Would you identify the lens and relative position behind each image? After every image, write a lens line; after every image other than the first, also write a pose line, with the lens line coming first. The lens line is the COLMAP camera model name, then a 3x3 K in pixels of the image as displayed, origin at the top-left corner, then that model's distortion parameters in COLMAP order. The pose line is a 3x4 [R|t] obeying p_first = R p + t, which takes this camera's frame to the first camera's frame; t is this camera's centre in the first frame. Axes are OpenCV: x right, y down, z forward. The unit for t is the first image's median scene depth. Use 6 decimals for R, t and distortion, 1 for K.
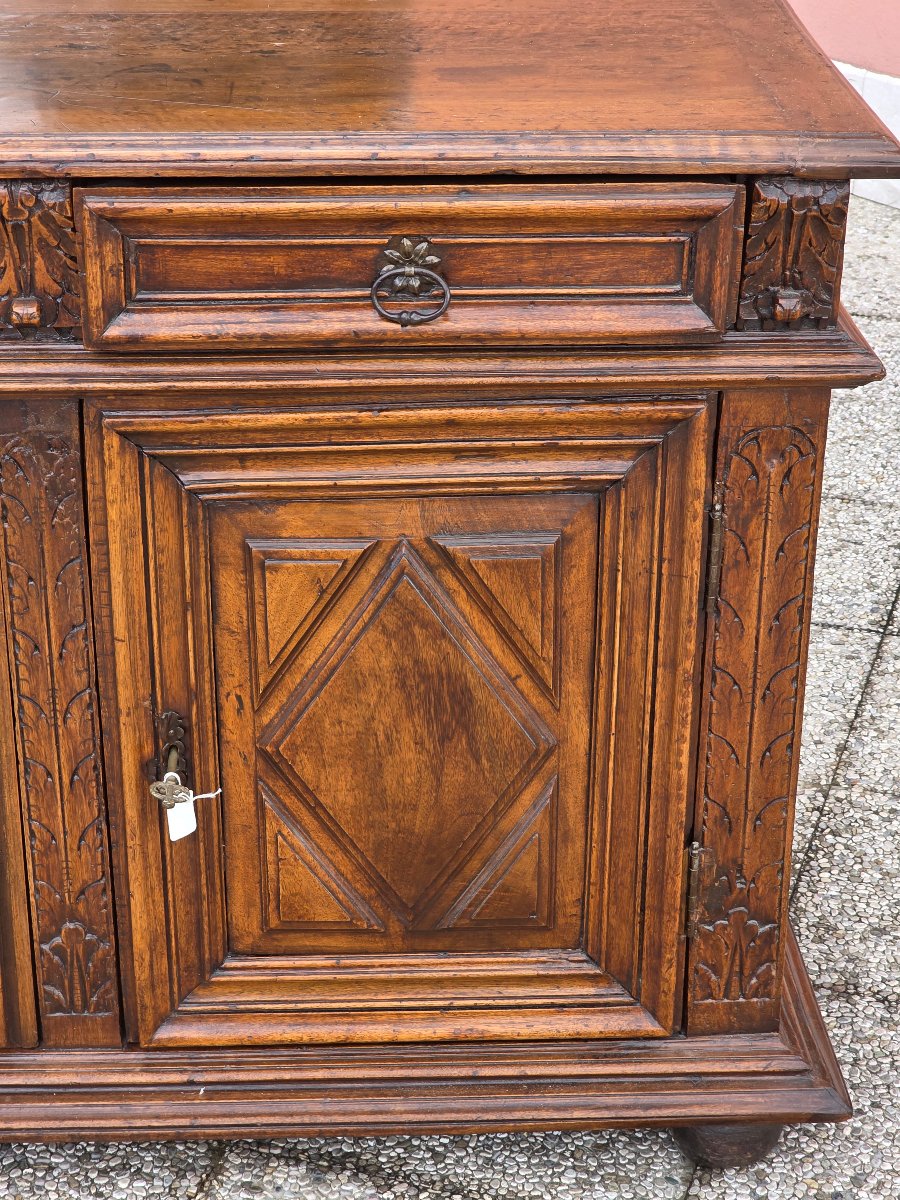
lens RADIAL K [[2263.0, 0, 450.0], [0, 2263.0, 600.0], [0, 0, 1]] dist [-0.540792, 6.587105]
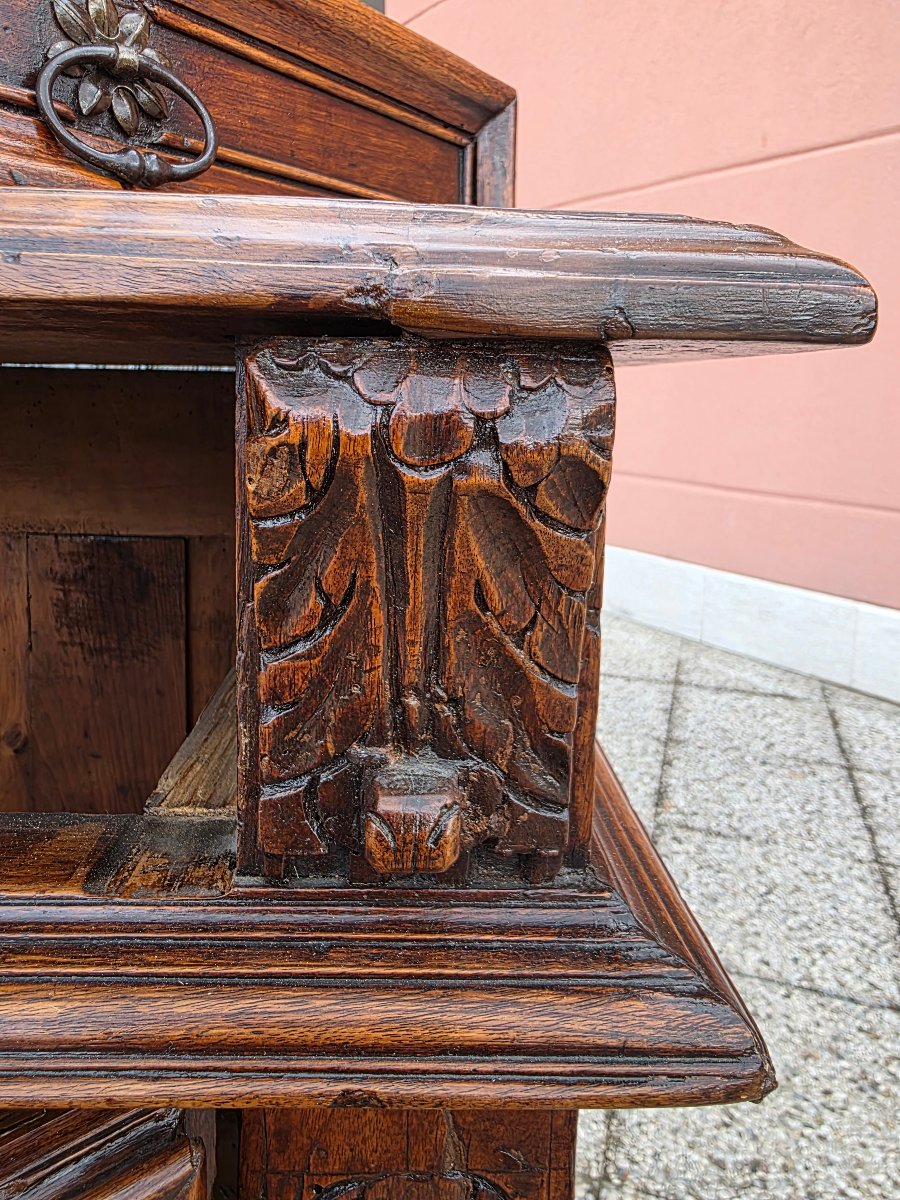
lens RADIAL K [[819.5, 0, 429.5], [0, 819.5, 508.4], [0, 0, 1]] dist [0.005005, -0.001267]
pose [[0.999605, 0.015664, -0.023354, 0.153605], [-0.022015, 0.952618, -0.303373, -0.136344], [0.017495, 0.303767, 0.952586, 0.882128]]
